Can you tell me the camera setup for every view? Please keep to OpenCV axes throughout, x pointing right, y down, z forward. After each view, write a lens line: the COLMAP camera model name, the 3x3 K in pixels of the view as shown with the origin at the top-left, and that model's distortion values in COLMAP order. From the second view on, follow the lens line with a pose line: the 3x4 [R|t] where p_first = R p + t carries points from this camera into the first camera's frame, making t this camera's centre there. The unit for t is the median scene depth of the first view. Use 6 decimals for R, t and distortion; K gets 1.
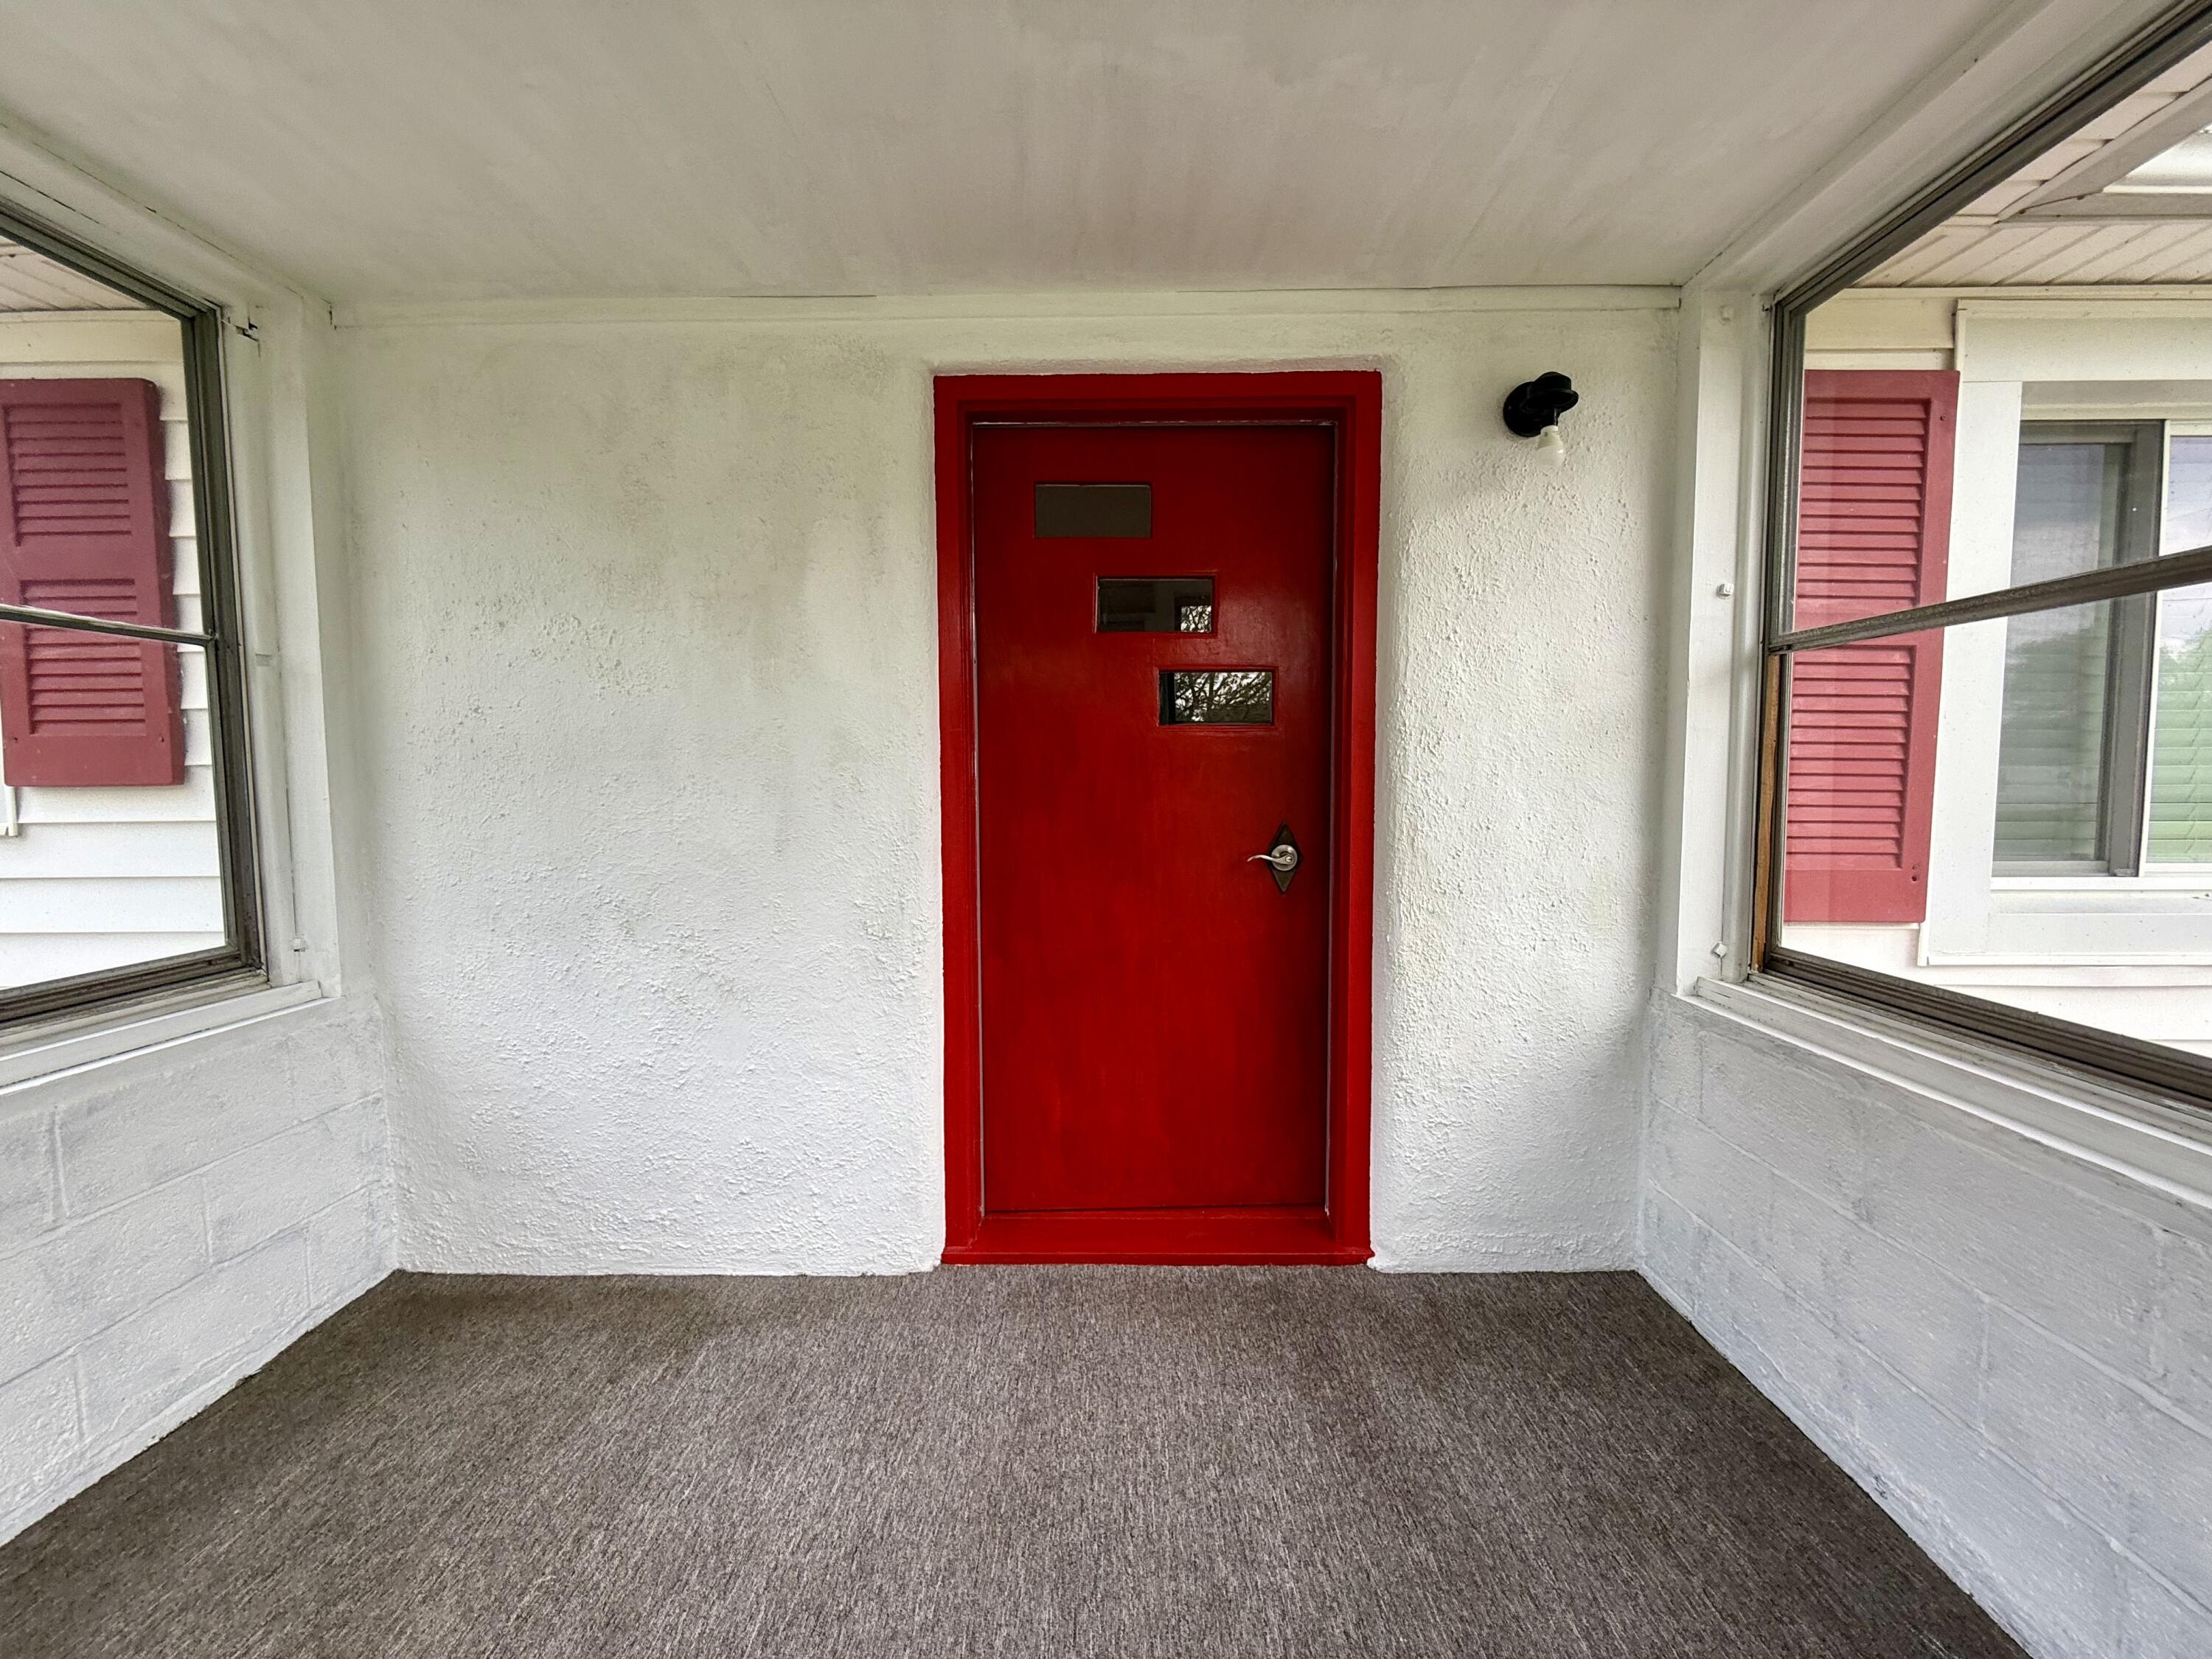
lens RADIAL K [[881.3, 0, 1110.8], [0, 881.3, 828.6], [0, 0, 1]] dist [0.000062, -0.000091]
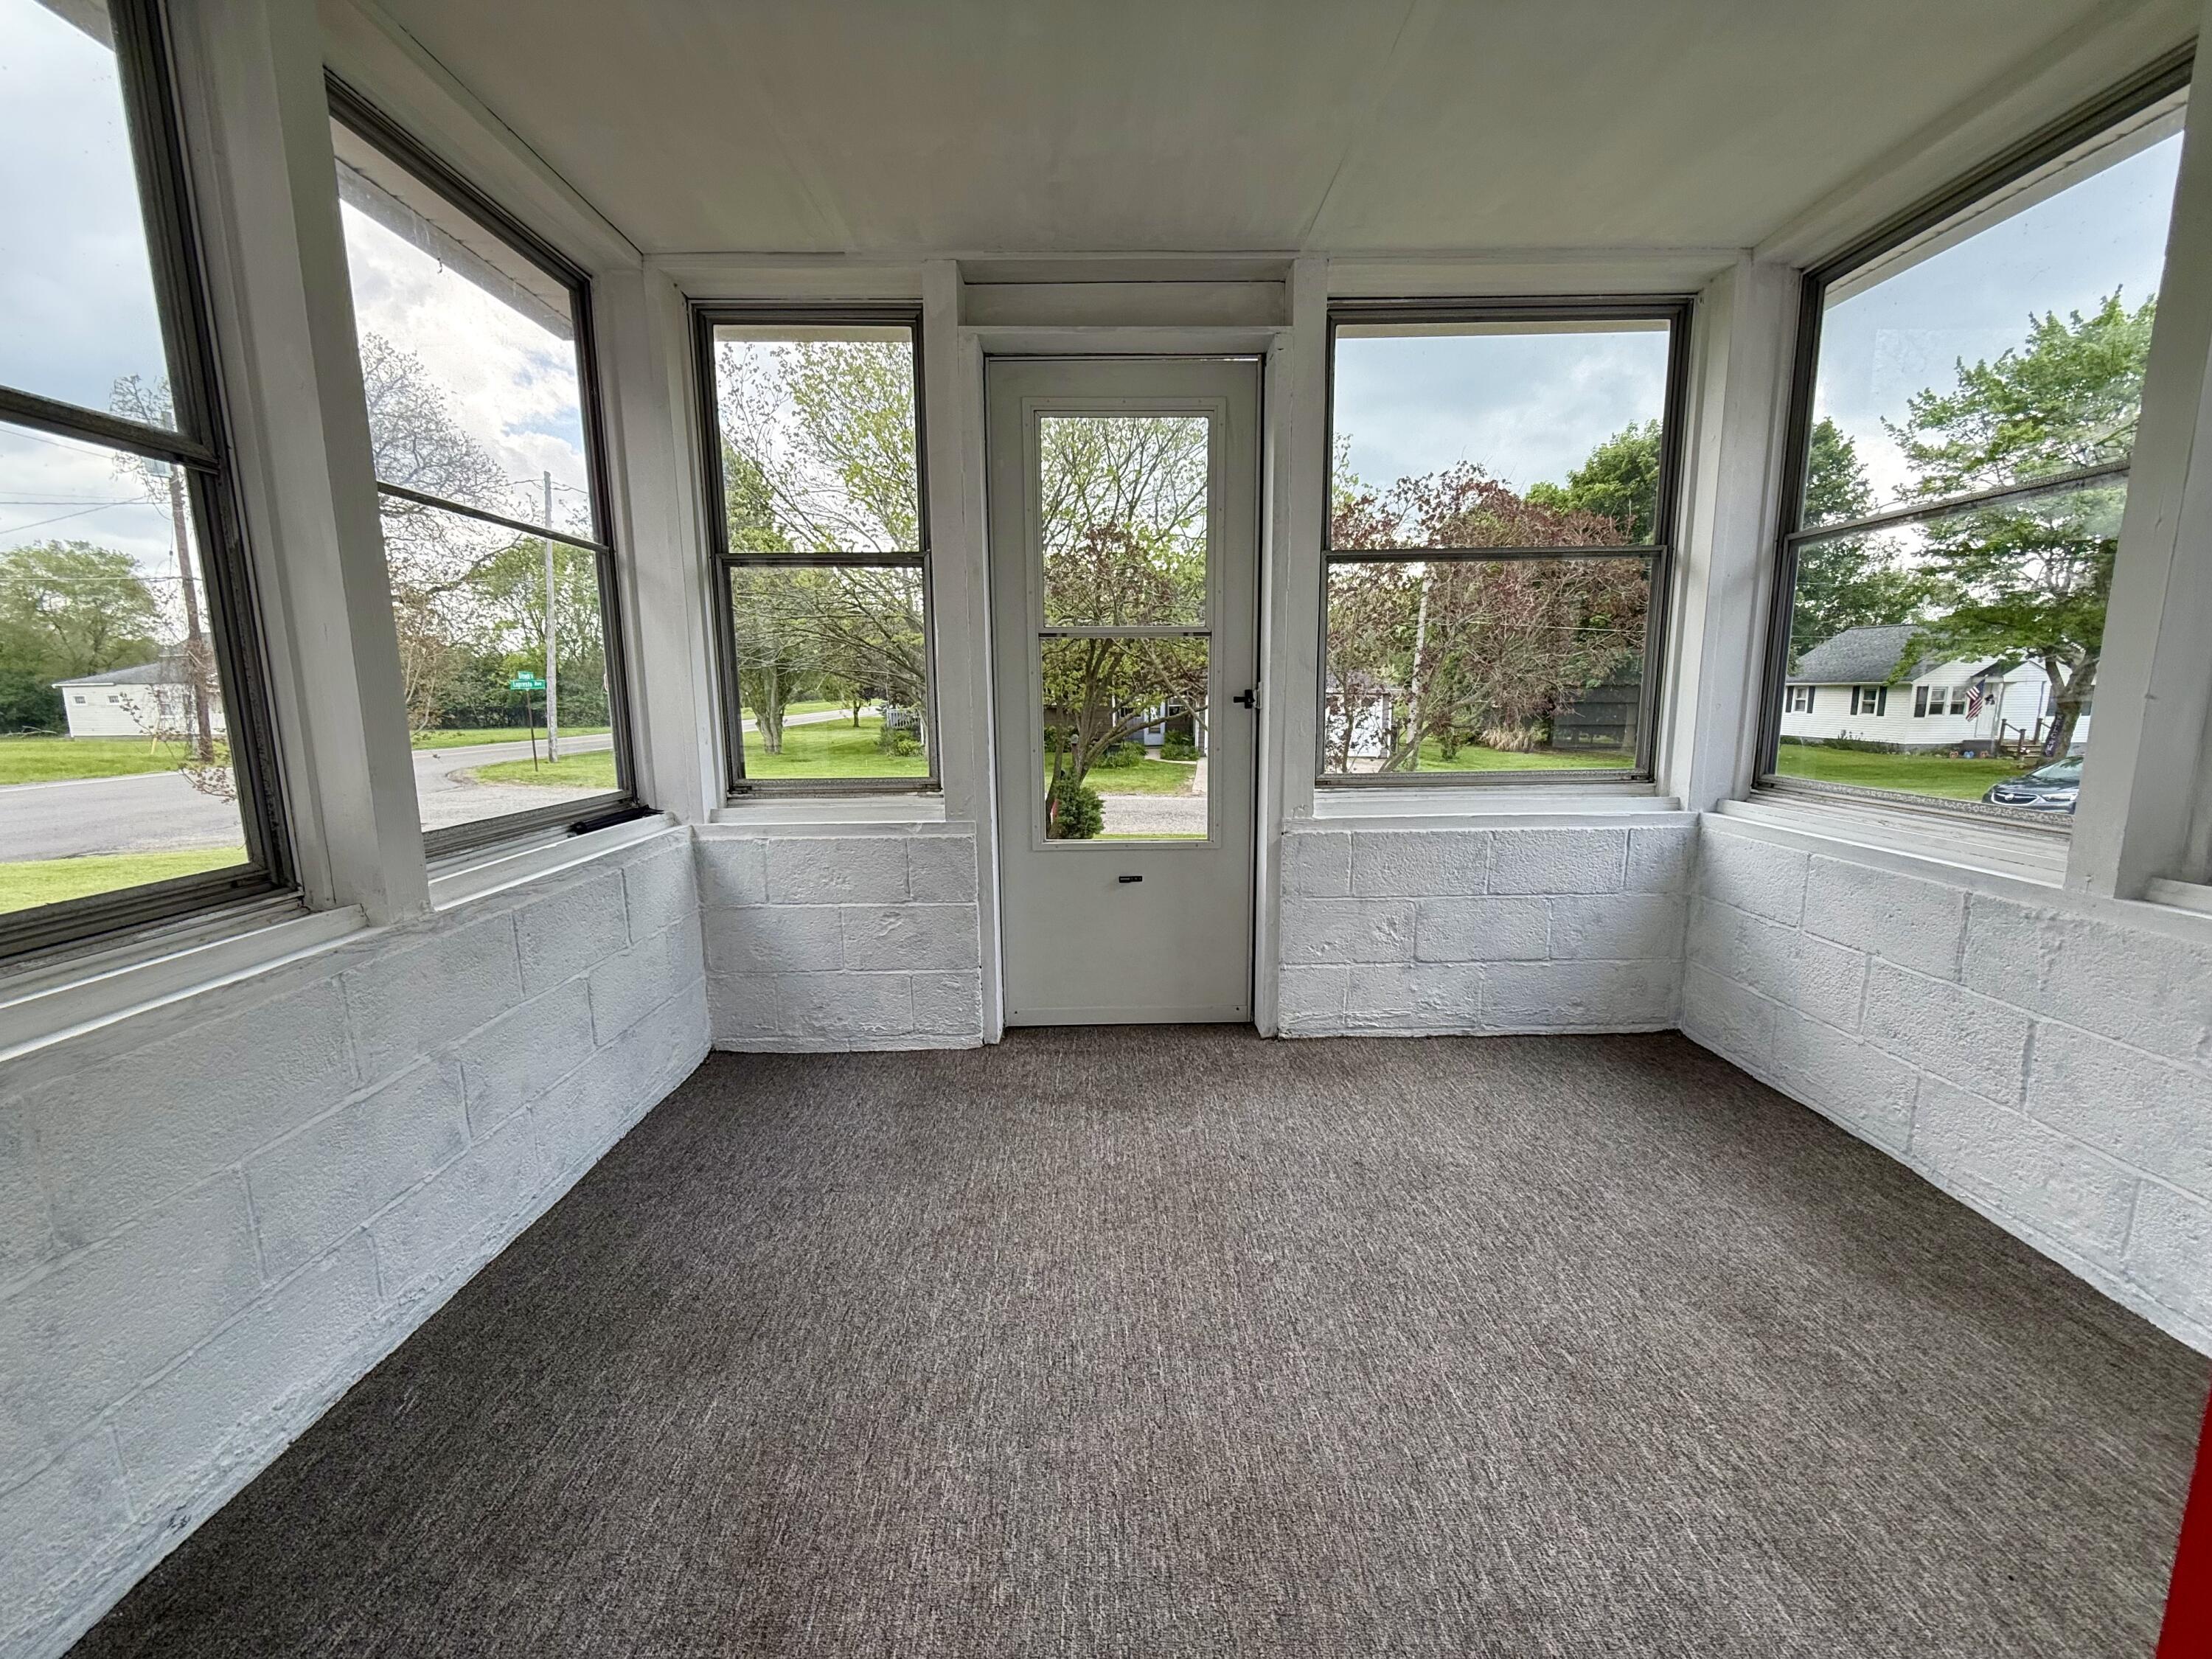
lens RADIAL K [[881.3, 0, 1110.8], [0, 881.3, 828.6], [0, 0, 1]] dist [0.000062, -0.000091]
pose [[-0.999517, 0.022221, -0.021711, 0.032629], [0.016925, 0.975522, 0.219247, -0.028377], [0.026052, 0.218774, -0.975428, 1.760726]]
